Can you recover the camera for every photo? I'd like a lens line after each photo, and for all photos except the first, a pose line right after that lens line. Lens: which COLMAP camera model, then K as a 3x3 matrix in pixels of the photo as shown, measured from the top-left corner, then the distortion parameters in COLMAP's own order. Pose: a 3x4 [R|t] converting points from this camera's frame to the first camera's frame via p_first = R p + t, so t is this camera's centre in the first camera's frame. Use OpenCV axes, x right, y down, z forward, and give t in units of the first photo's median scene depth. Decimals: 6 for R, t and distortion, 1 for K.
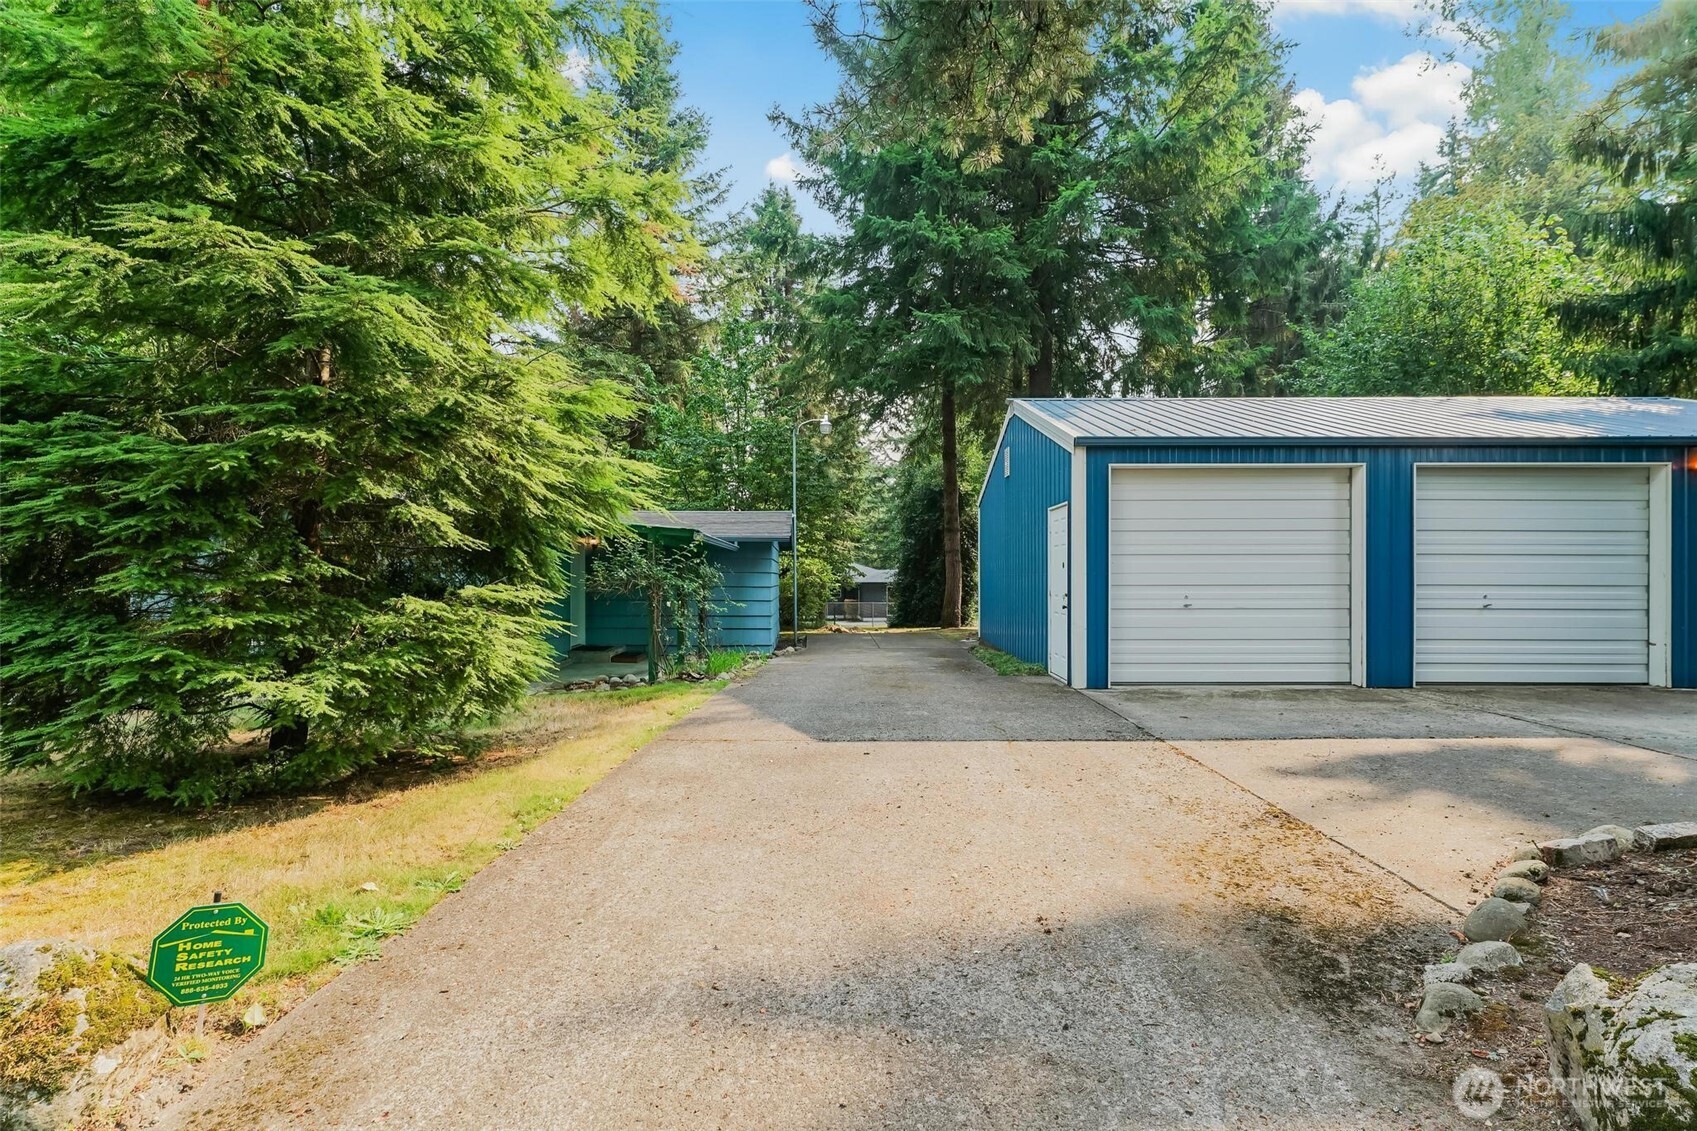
lens RADIAL K [[774.3, 0, 847.0], [0, 774.3, 573.2], [0, 0, 1]] dist [-0.021935, -0.000241]
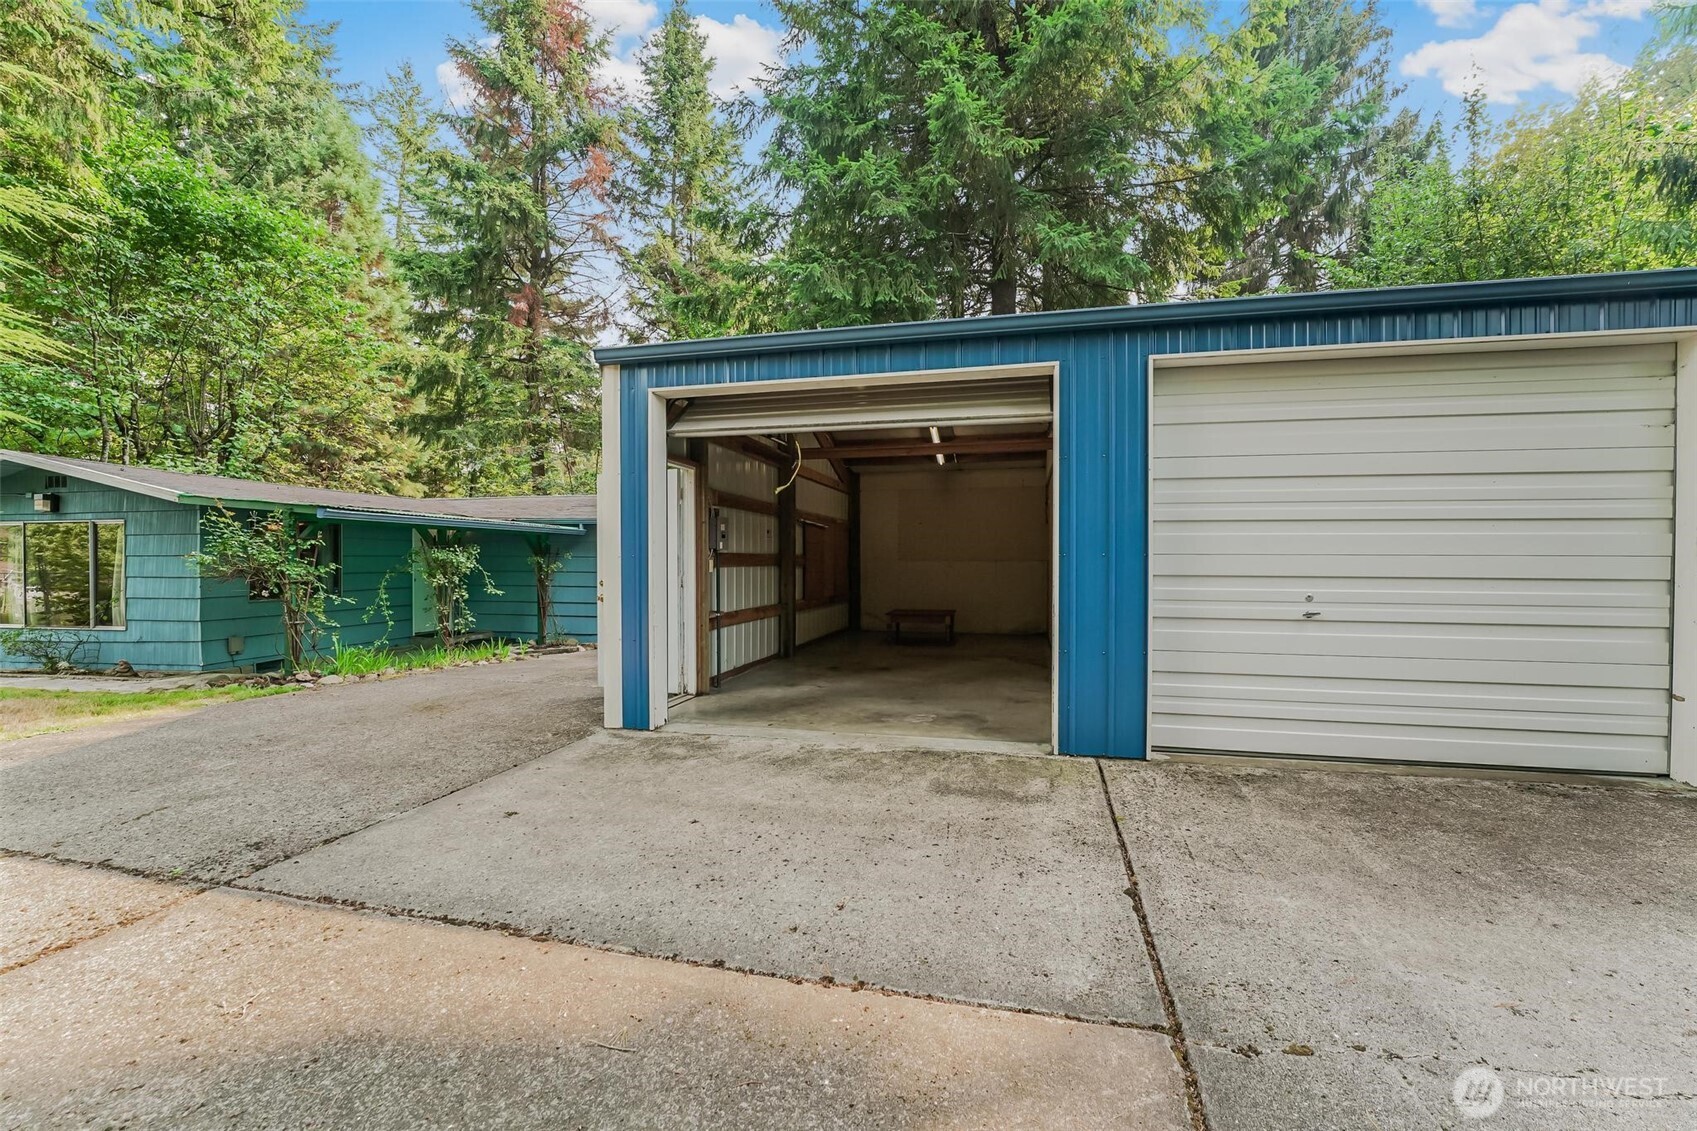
lens RADIAL K [[684.0, 0, 848.5], [0, 684.0, 565.5], [0, 0, 1]] dist [-0.018224, 0.000488]
pose [[0.977485, 0.000335, -0.211005, 0.219108], [0.001673, 0.999955, 0.009338, 0.000698], [0.210998, -0.009480, 0.977440, 0.160677]]
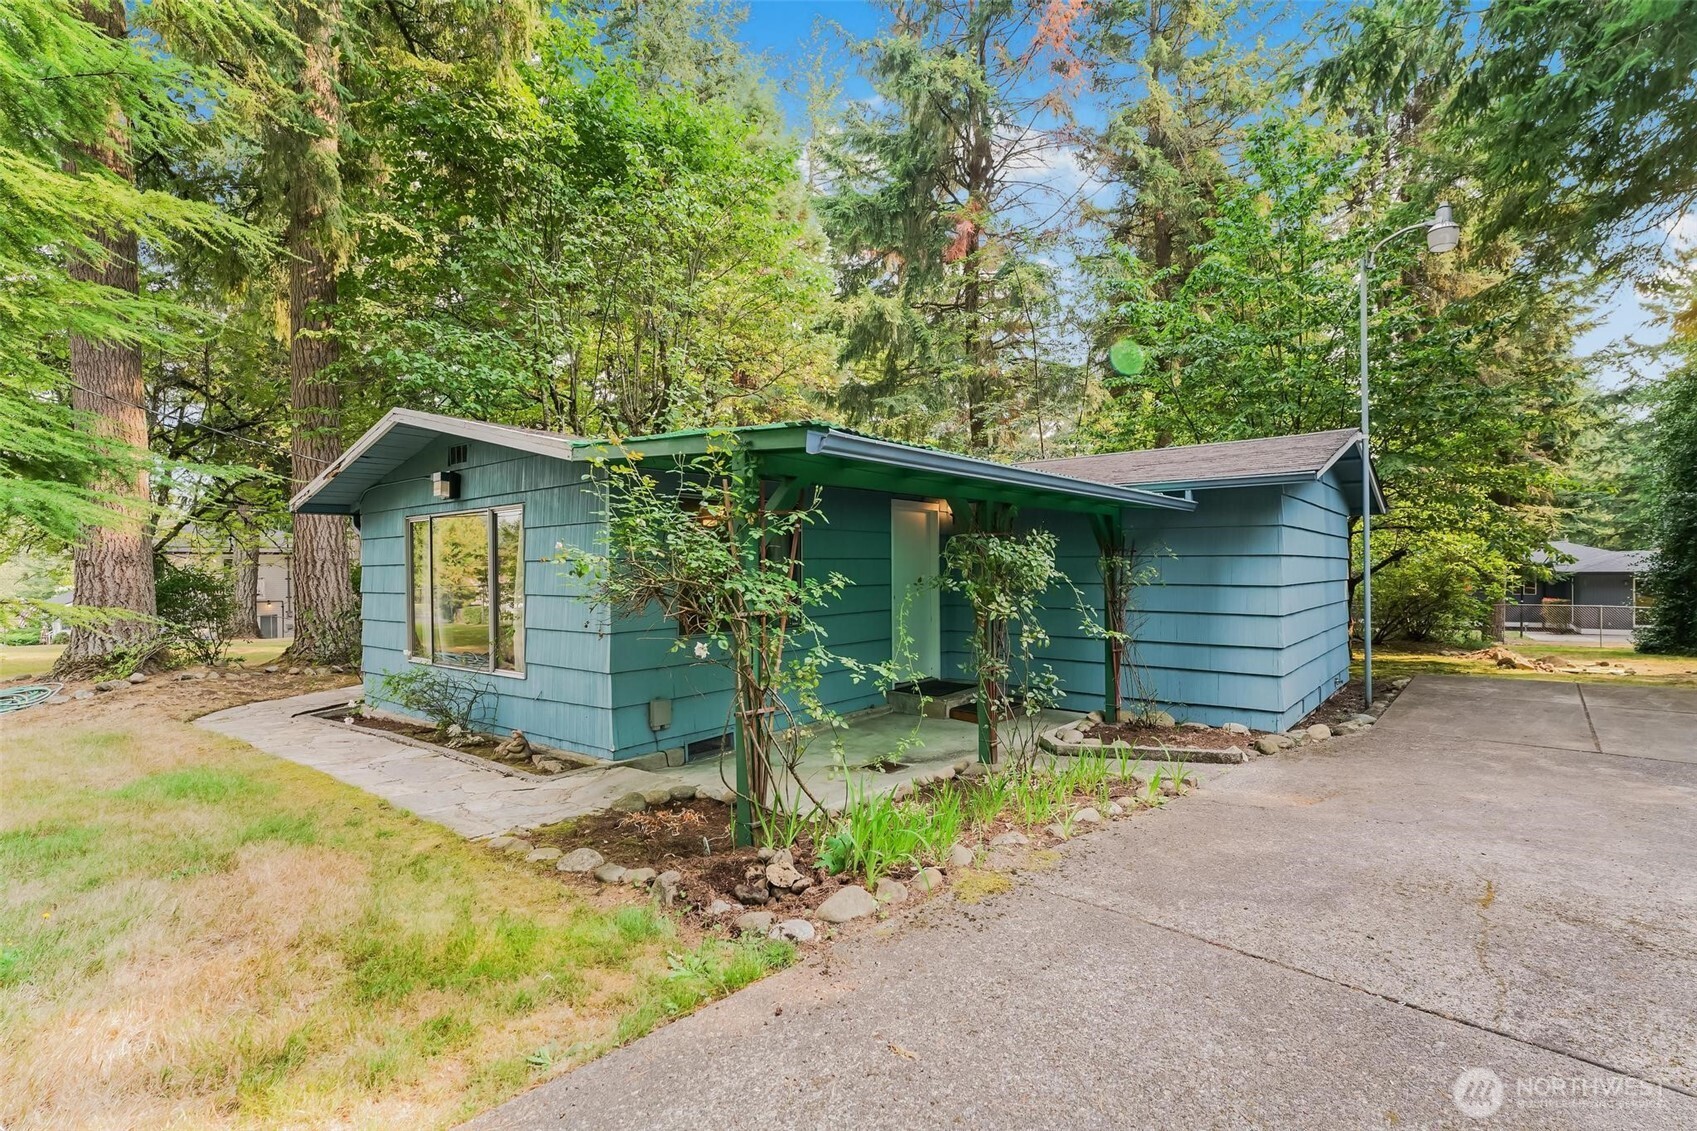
lens RADIAL K [[780.5, 0, 848.5], [0, 780.5, 565.5], [0, 0, 1]] dist [0.002063, 0.000220]
pose [[0.740554, -0.009583, -0.671929, 0.018234], [0.011865, 0.999929, -0.001184, 0.001243], [0.671893, -0.007095, 0.740615, 0.311584]]
